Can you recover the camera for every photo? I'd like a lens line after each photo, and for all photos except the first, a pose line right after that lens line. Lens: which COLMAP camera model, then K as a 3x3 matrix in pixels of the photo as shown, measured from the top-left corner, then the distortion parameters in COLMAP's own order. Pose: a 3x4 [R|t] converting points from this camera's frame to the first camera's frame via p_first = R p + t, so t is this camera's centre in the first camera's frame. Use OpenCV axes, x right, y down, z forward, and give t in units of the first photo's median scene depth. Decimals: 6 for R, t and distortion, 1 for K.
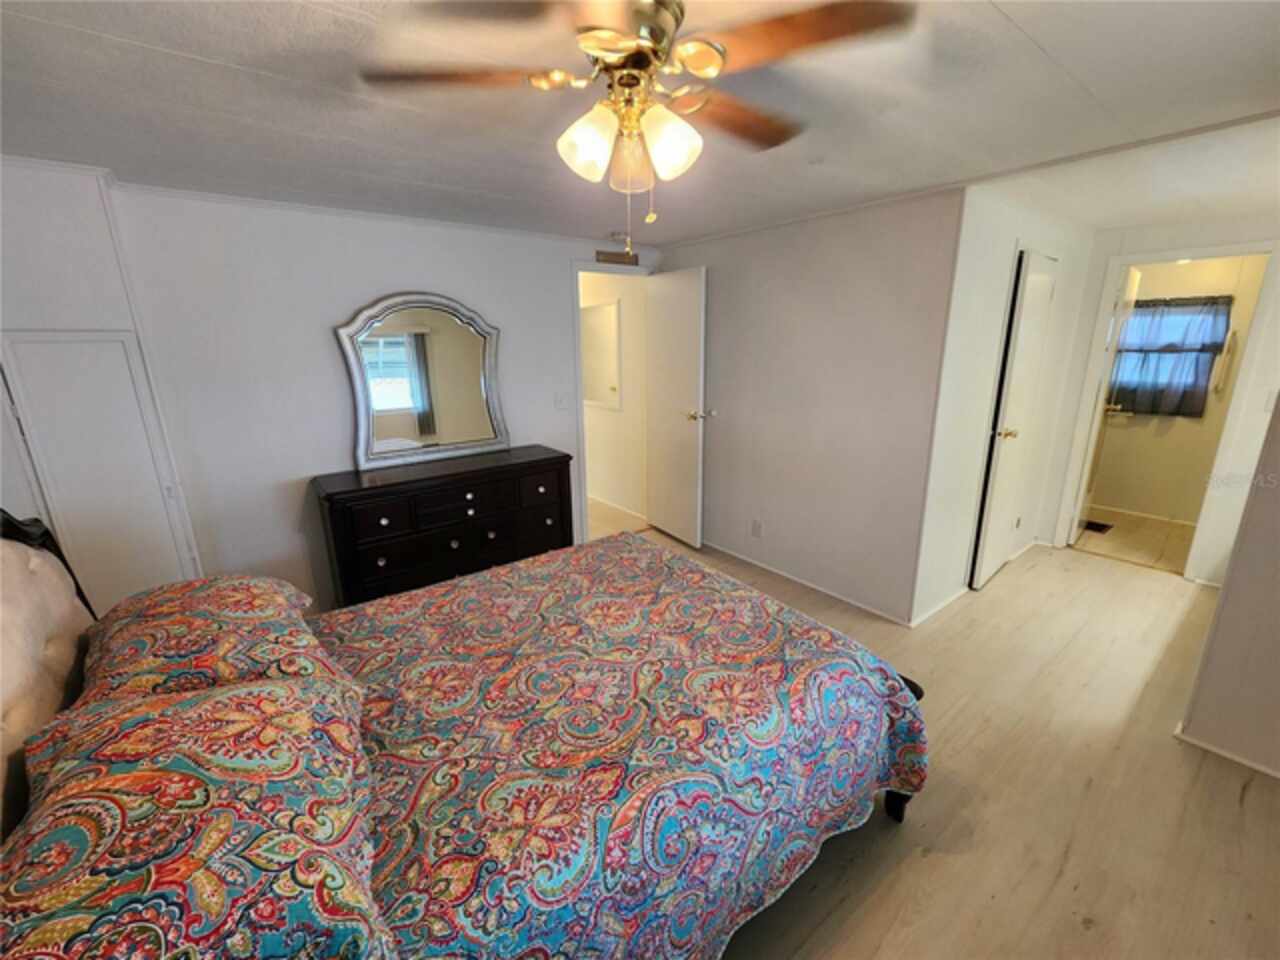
lens RADIAL K [[528.2, 0, 642.3], [0, 528.2, 480.4], [0, 0, 1]] dist [0.001278, 0.000418]
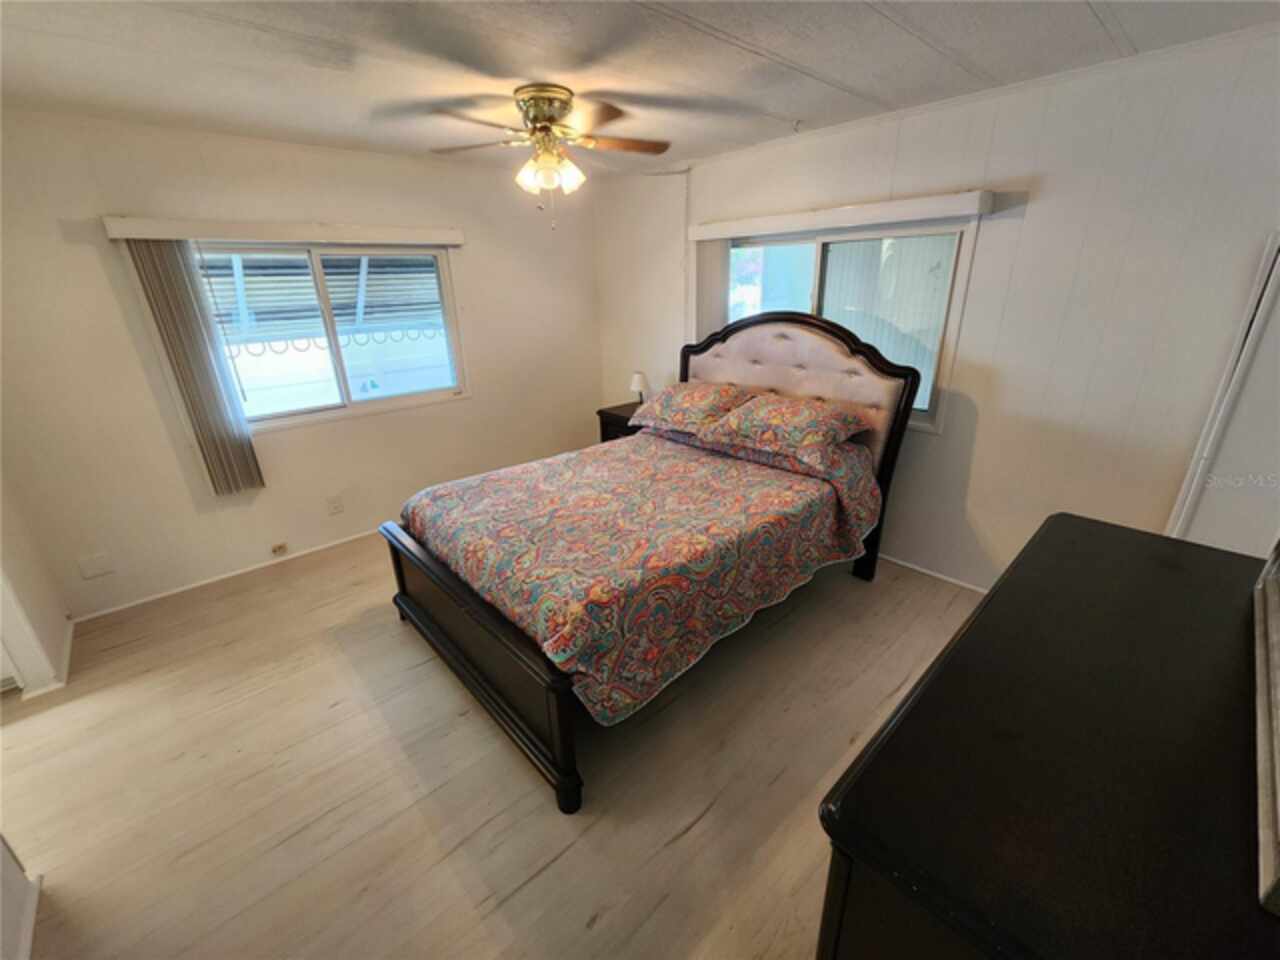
lens RADIAL K [[528.2, 0, 643.7], [0, 528.2, 477.8], [0, 0, 1]] dist [0.001278, 0.000418]
pose [[-0.994941, 0.069756, -0.072299, -0.105873], [0.014900, 0.814146, 0.580469, -0.573159], [0.099353, 0.576455, -0.811066, 2.222460]]
